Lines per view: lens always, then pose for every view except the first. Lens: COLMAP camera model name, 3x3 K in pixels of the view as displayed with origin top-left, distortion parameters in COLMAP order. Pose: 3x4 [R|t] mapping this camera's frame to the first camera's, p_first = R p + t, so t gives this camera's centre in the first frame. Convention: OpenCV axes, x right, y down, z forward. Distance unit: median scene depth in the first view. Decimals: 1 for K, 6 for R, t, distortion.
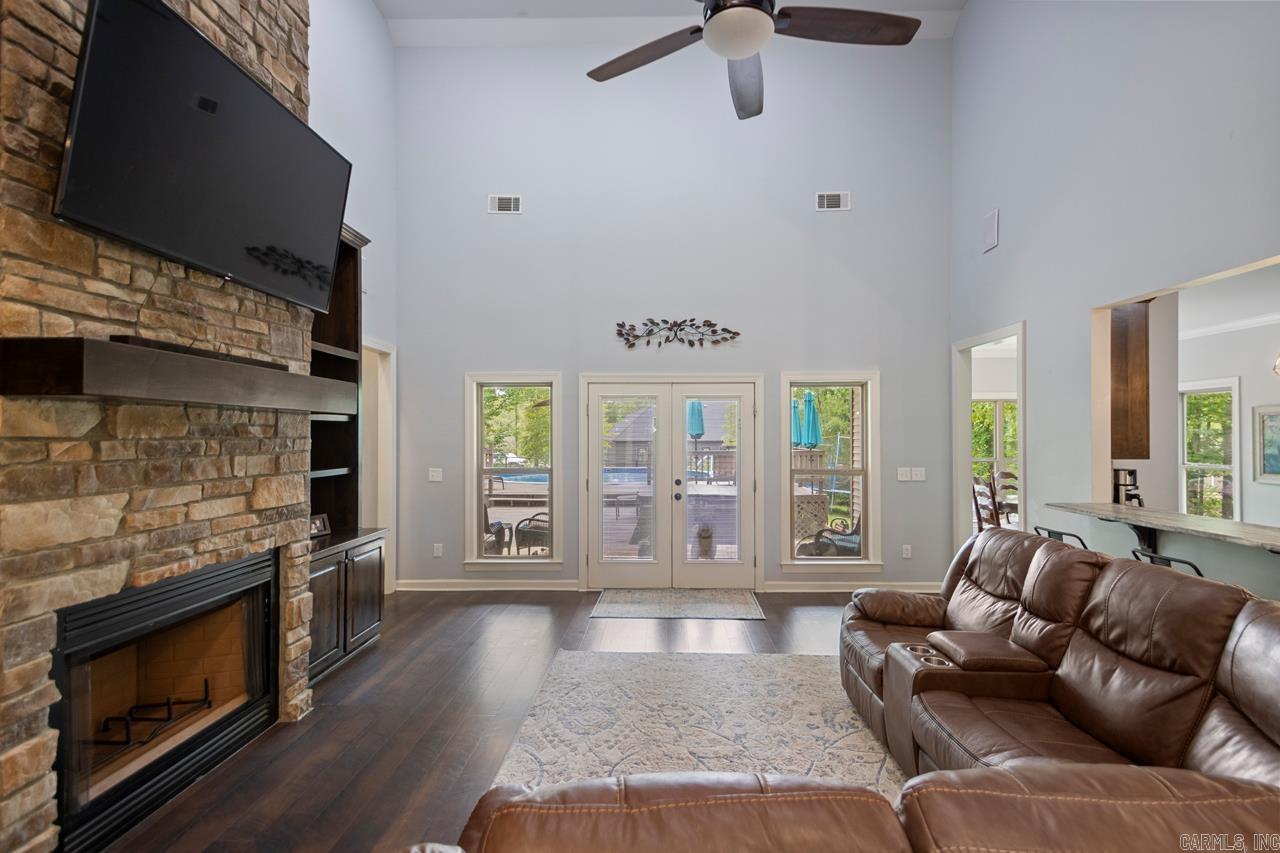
lens RADIAL K [[588.2, 0, 647.1], [0, 588.2, 429.5], [0, 0, 1]] dist [0.020405, -0.013992]
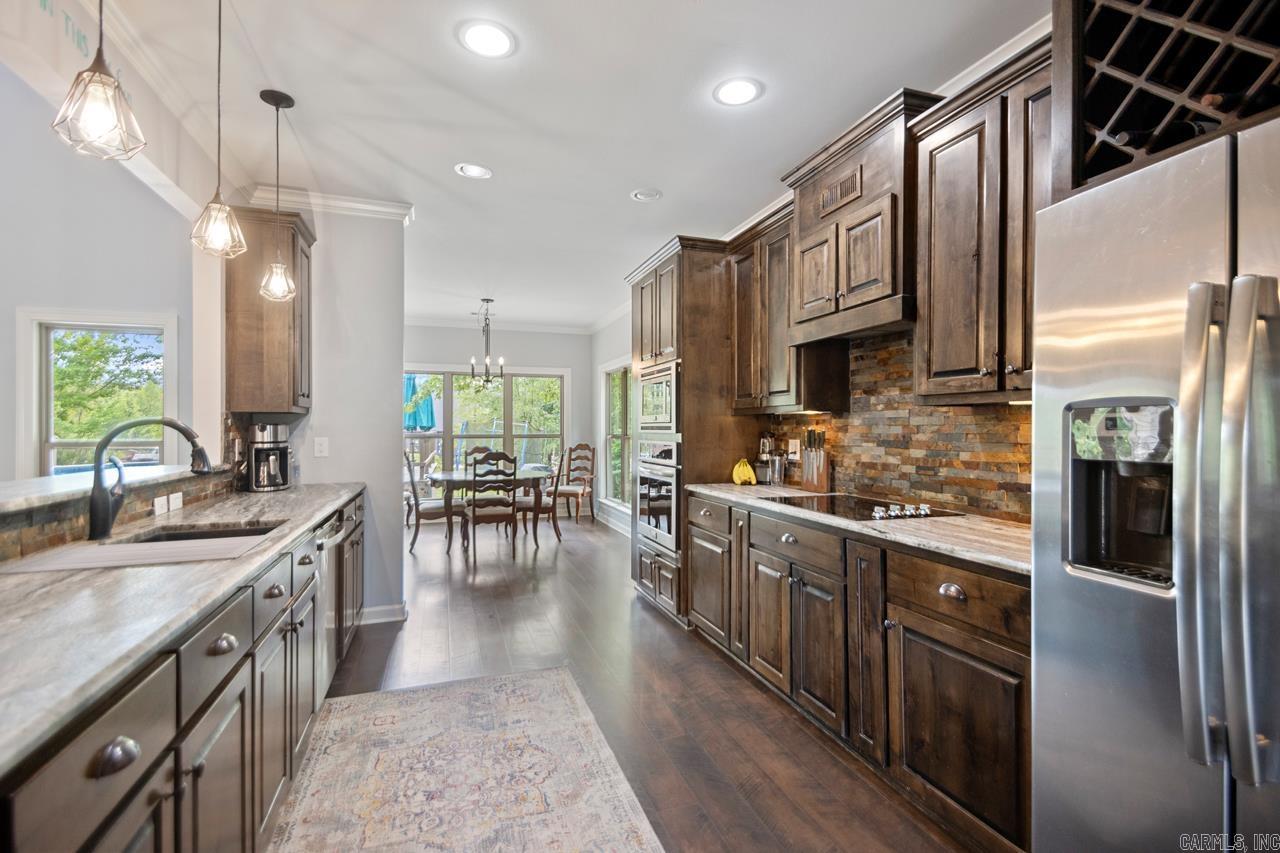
lens RADIAL K [[588.2, 0, 649.4], [0, 588.2, 424.9], [0, 0, 1]] dist [0.020405, -0.013992]
pose [[0.935127, 0.003865, 0.354292, 1.280536], [-0.005471, 0.999979, 0.003532, 0.079888], [-0.354271, -0.005241, 0.935128, 0.014956]]
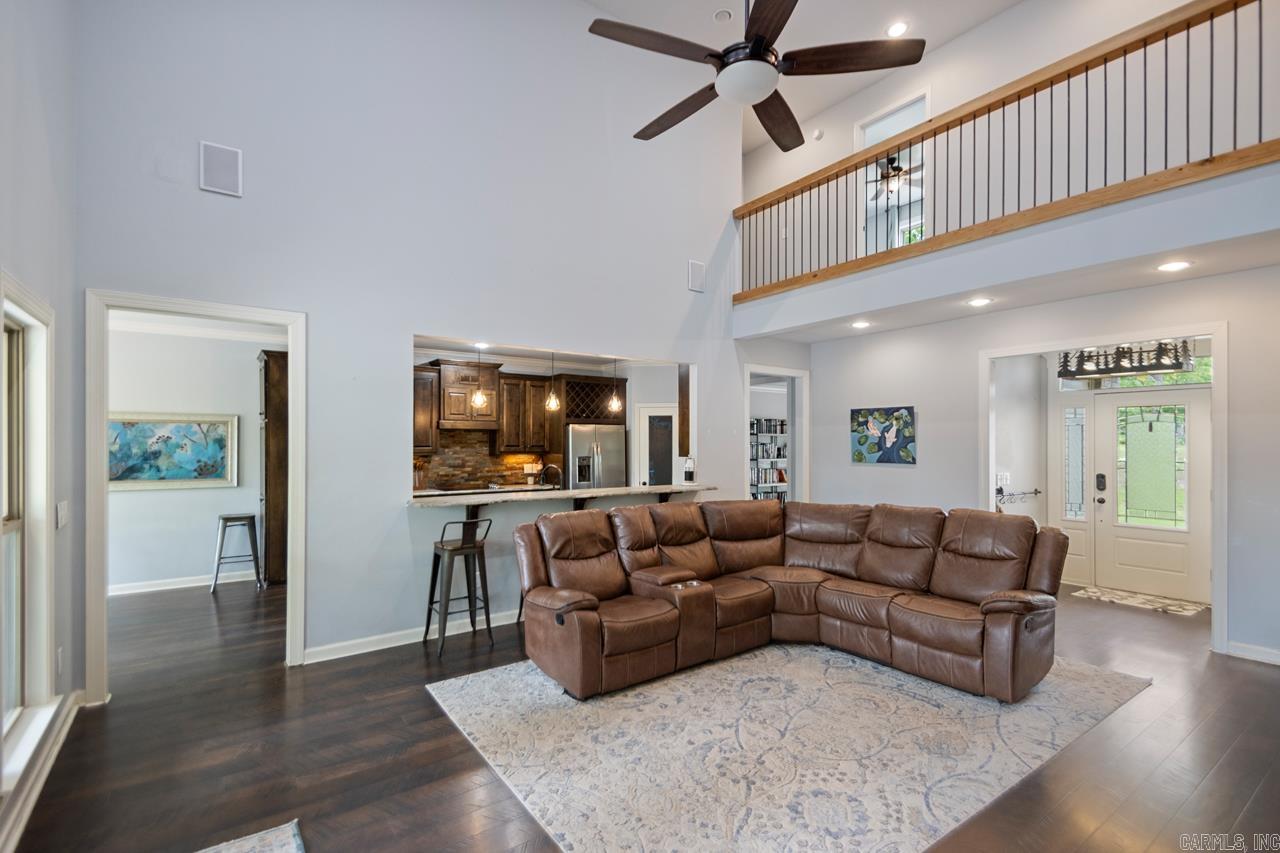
lens RADIAL K [[588.2, 0, 652.1], [0, 588.2, 430.9], [0, 0, 1]] dist [0.020405, -0.013992]
pose [[-0.611204, 0.017909, 0.791271, -0.559667], [-0.009010, 0.999522, -0.029581, 0.023968], [-0.791422, -0.025209, -0.610750, 1.628549]]
